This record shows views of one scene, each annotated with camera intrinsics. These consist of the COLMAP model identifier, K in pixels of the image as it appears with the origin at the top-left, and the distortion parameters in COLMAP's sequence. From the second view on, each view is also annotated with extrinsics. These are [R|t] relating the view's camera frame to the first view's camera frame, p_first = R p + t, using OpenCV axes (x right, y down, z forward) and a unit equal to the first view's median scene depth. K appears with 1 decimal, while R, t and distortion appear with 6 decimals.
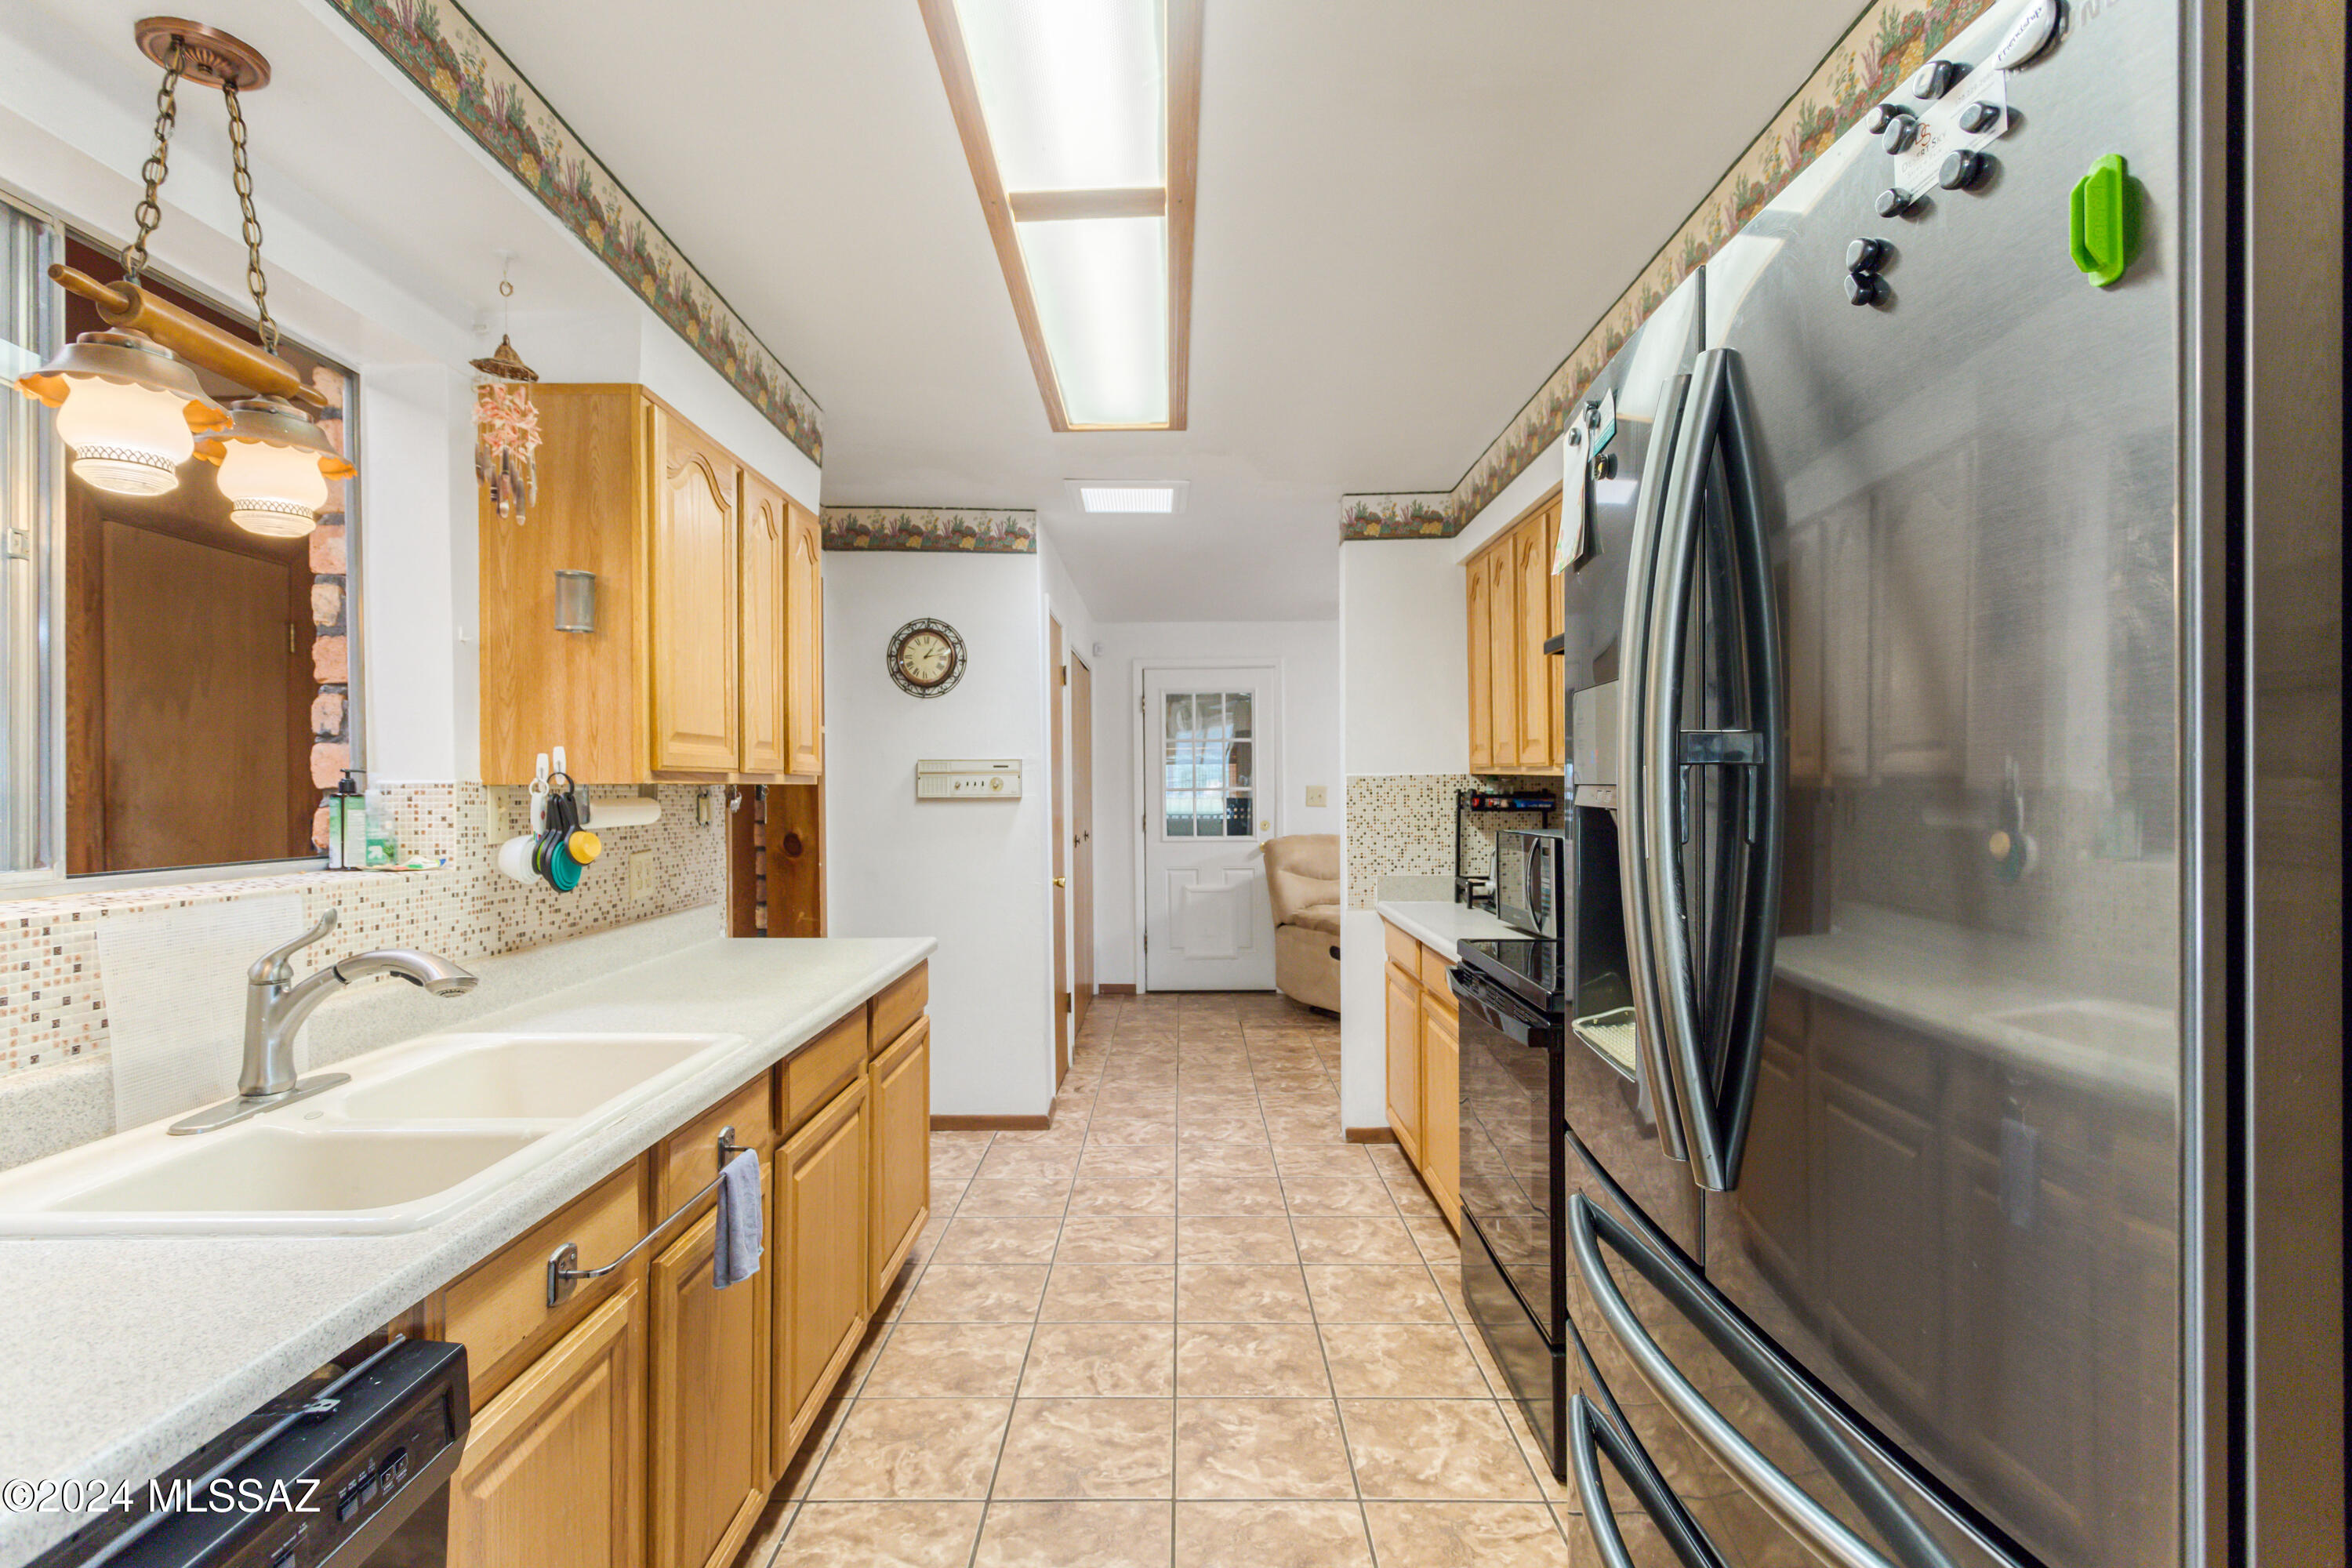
lens RADIAL K [[1147.7, 0, 1161.2], [0, 1147.7, 779.5], [0, 0, 1]] dist [0.003333, 0.001879]
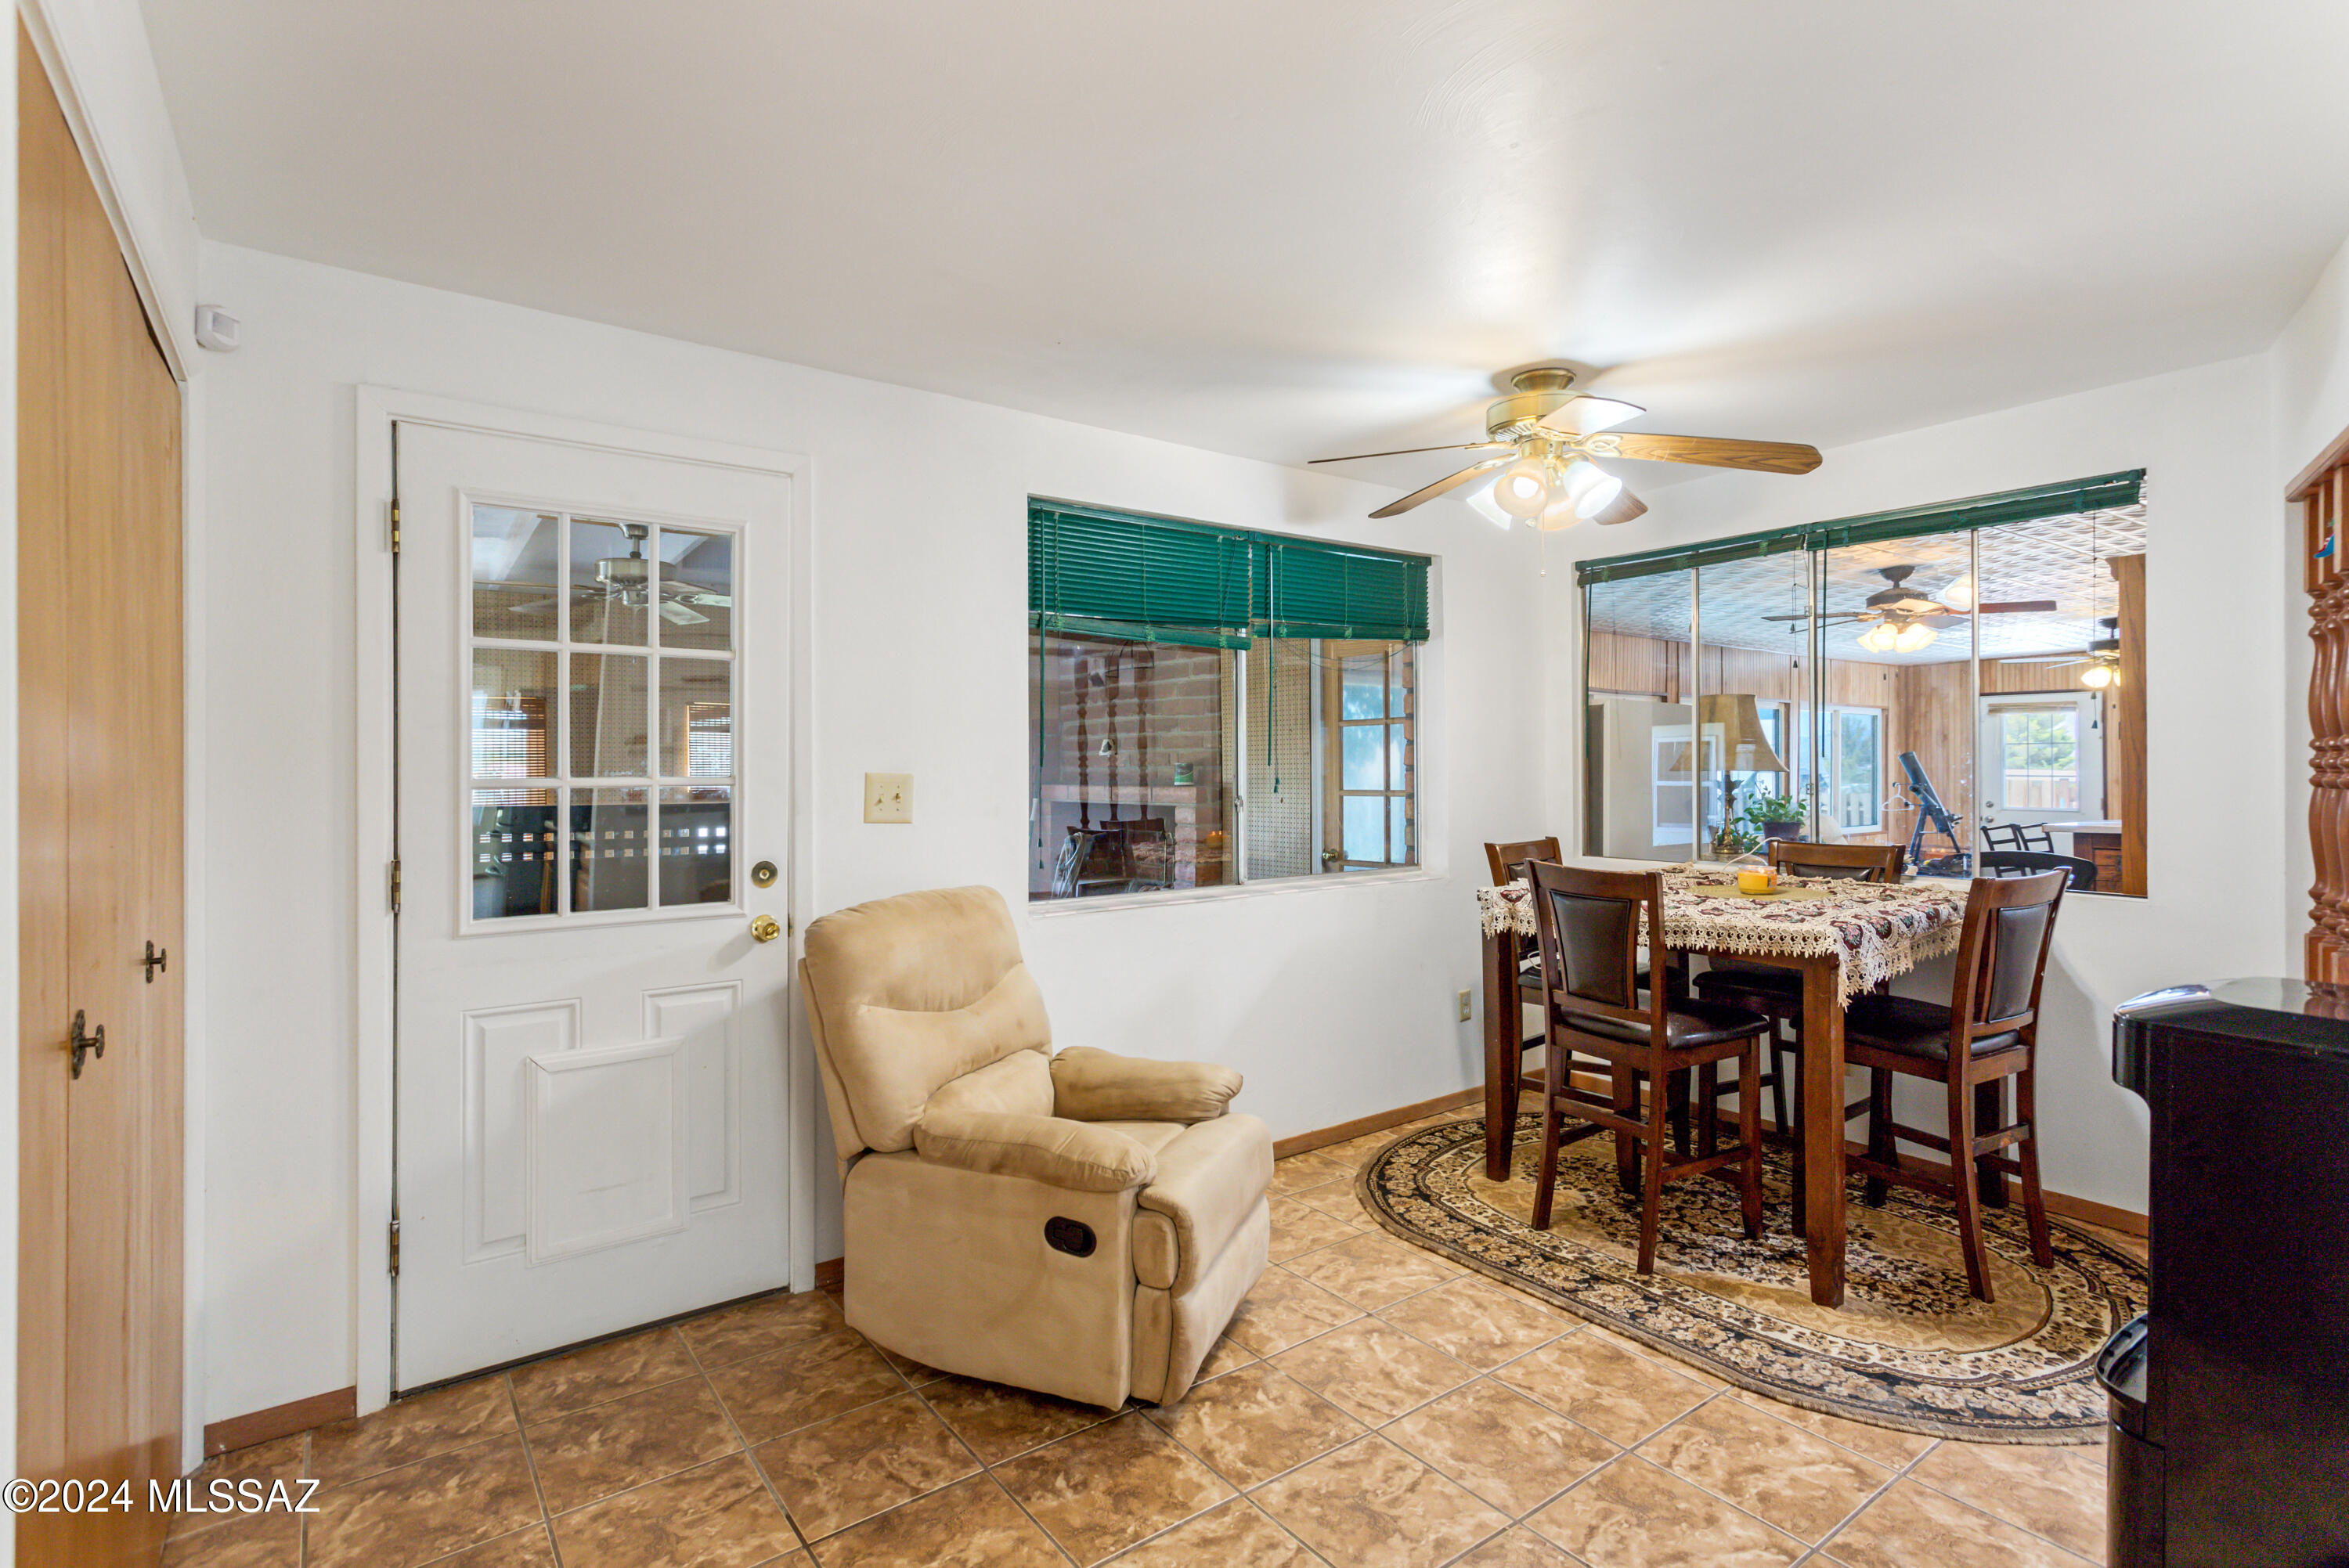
lens RADIAL K [[1146.1, 0, 1172.9], [0, 1146.1, 765.8], [0, 0, 1]] dist [0.003333, 0.001879]
pose [[0.800043, 0.009299, 0.599871, -0.035428], [-0.009056, 0.999953, -0.003422, 0.003548], [-0.599874, -0.002695, 0.800090, 0.632195]]
